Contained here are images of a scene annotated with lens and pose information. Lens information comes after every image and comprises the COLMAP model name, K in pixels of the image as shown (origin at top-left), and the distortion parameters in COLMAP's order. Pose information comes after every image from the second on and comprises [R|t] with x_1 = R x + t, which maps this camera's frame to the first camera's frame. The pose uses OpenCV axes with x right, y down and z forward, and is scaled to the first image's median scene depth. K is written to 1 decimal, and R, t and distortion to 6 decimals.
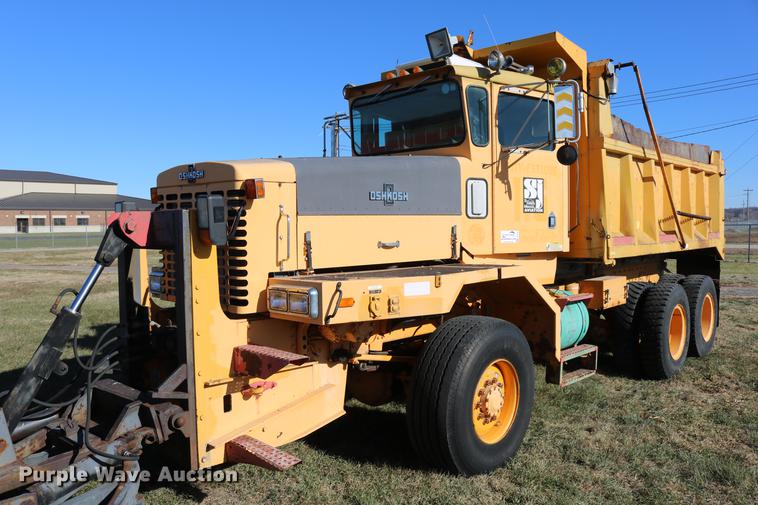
lens RADIAL K [[642.8, 0, 379.0], [0, 642.8, 252.5], [0, 0, 1]] dist [-0.169627, 0.171357]
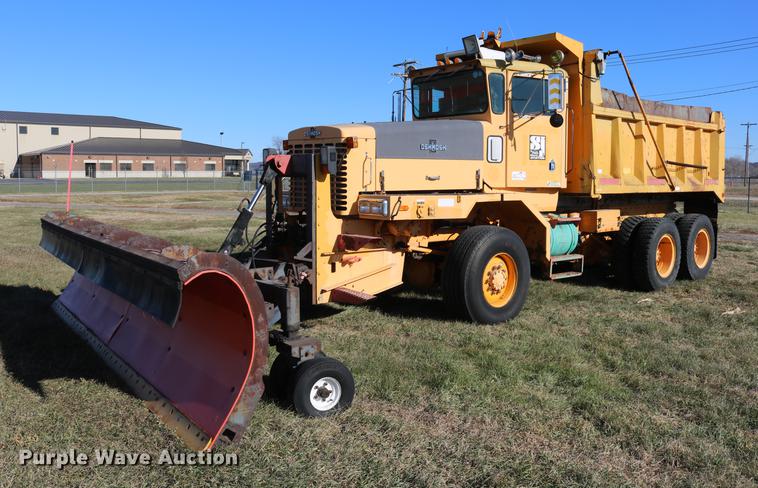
lens RADIAL K [[692.0, 0, 378.9], [0, 692.0, 219.4], [0, 0, 1]] dist [-0.119134, 0.006135]
pose [[0.994401, 0.020478, -0.103672, 0.054096], [-0.018276, 0.999588, 0.022149, 0.046985], [0.104083, -0.020130, 0.994365, -0.613213]]
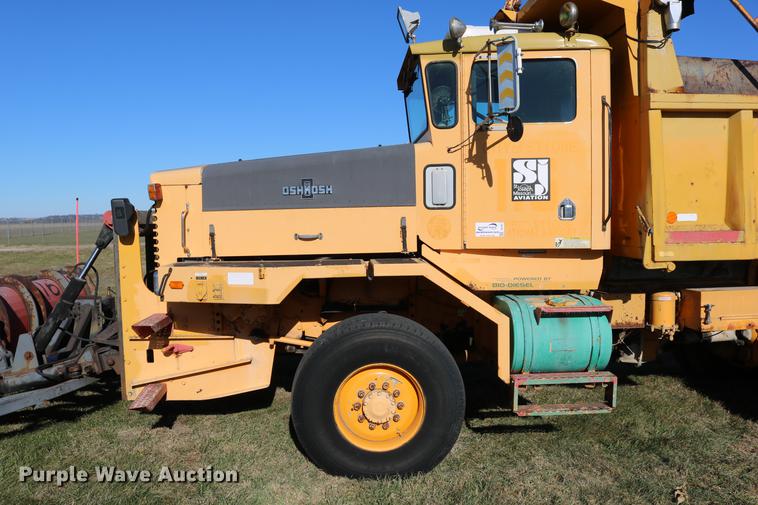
lens RADIAL K [[642.8, 0, 379.0], [0, 642.8, 252.5], [0, 0, 1]] dist [-0.169627, 0.171357]
pose [[0.710561, 0.037071, -0.702659, 0.722722], [-0.018802, 0.999255, 0.033706, -0.020726], [0.703385, -0.010739, 0.710728, 0.294783]]
